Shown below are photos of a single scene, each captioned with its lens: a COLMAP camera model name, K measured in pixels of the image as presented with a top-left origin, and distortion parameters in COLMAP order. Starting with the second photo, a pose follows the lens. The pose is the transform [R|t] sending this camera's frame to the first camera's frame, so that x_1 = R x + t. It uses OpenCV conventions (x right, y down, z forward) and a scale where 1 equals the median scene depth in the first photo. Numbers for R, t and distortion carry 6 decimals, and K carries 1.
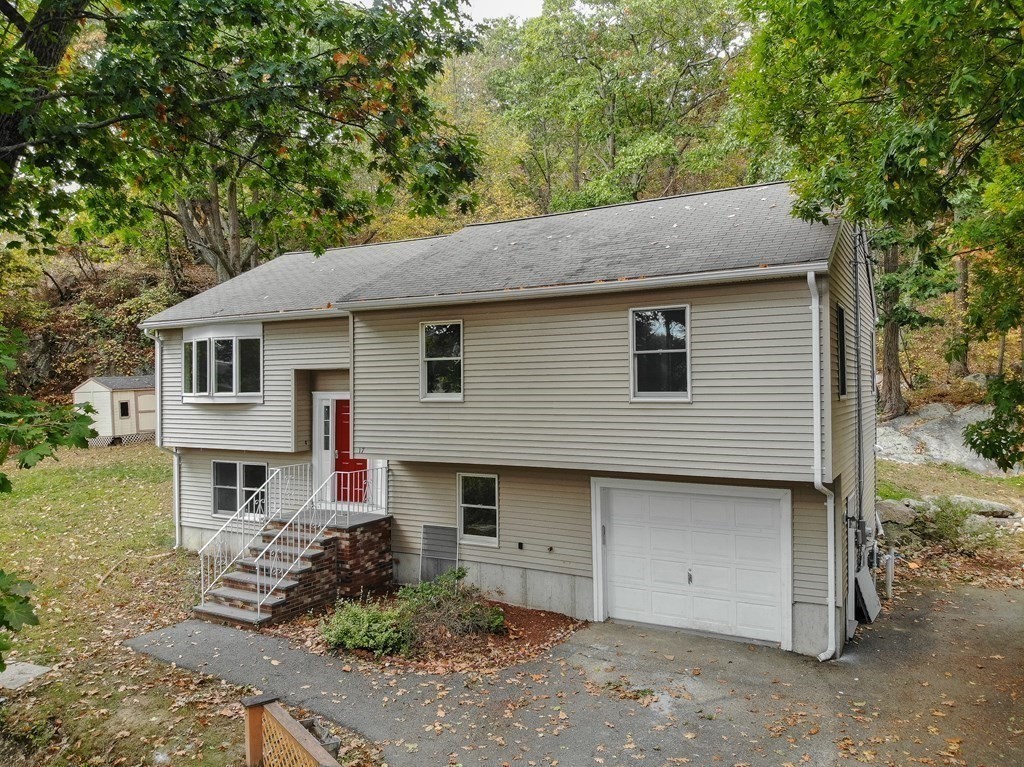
lens RADIAL K [[825.6, 0, 512.0], [0, 825.6, 383.5], [0, 0, 1]] dist [0.107729, -0.200561]
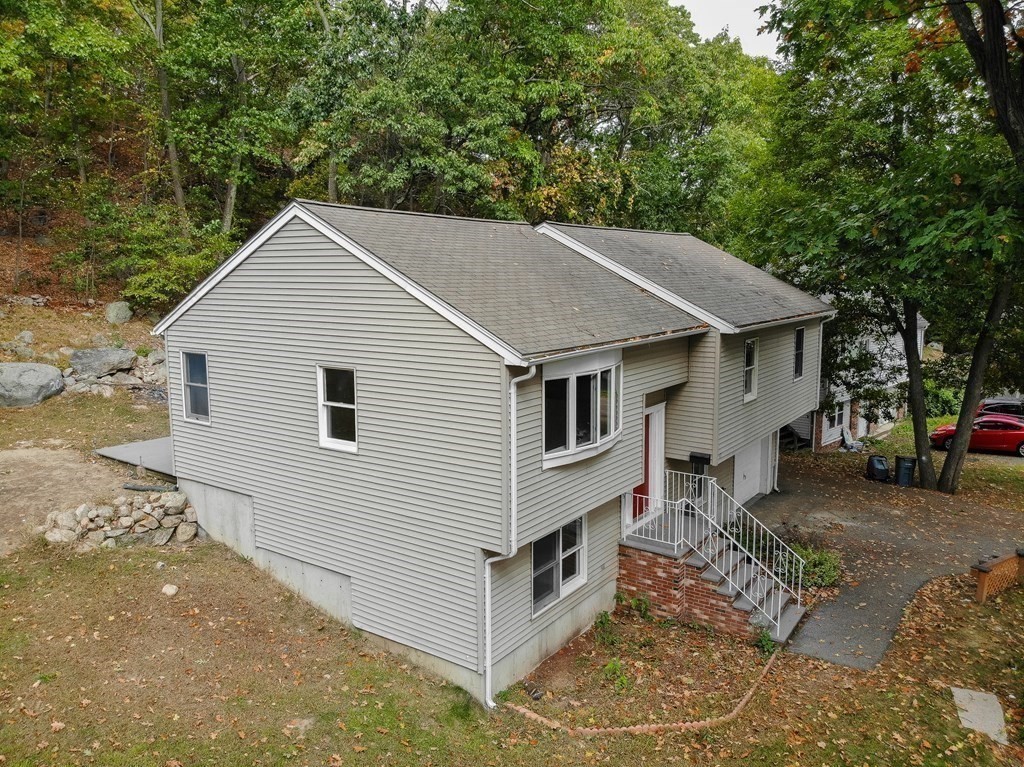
lens RADIAL K [[757.1, 0, 512.0], [0, 757.1, 383.5], [0, 0, 1]] dist [0.038001, -0.153007]
pose [[0.056522, -0.128383, 0.990113, -1.280677], [0.000336, 0.991700, 0.128570, -0.160362], [-0.998401, -0.006935, 0.056096, 1.288073]]
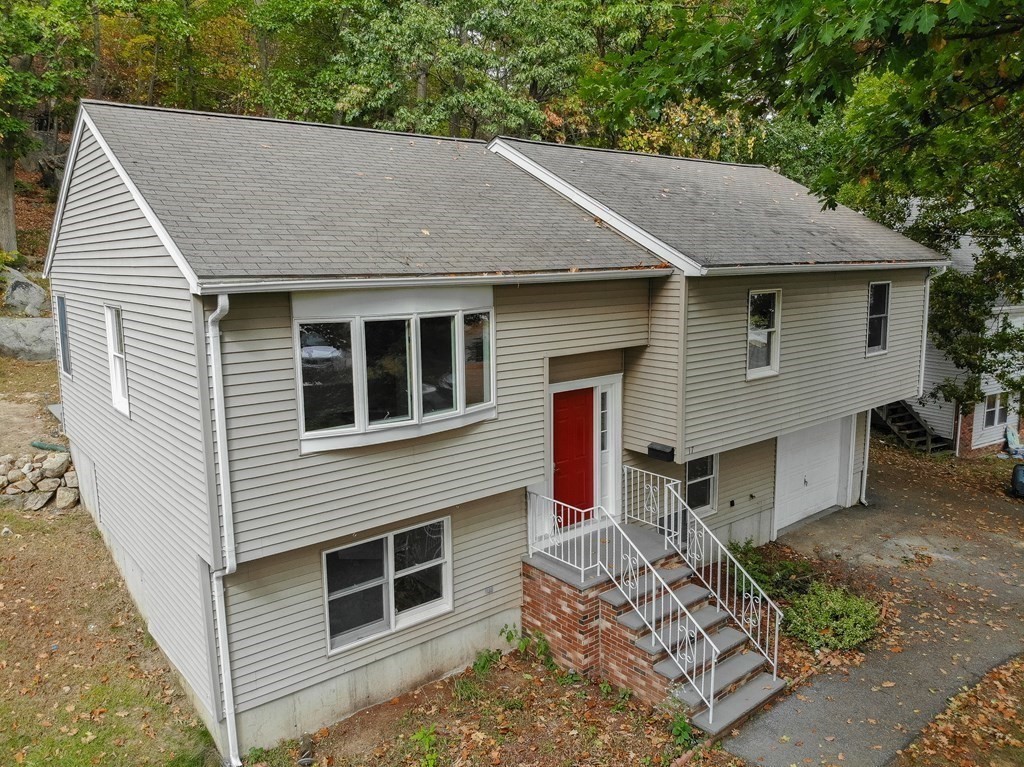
lens RADIAL K [[757.1, 0, 512.0], [0, 757.1, 383.5], [0, 0, 1]] dist [0.038001, -0.153007]
pose [[0.313985, -0.144705, 0.938336, -0.972833], [0.001177, 0.988375, 0.152028, -0.103046], [-0.949427, -0.046630, 0.310505, 0.983814]]
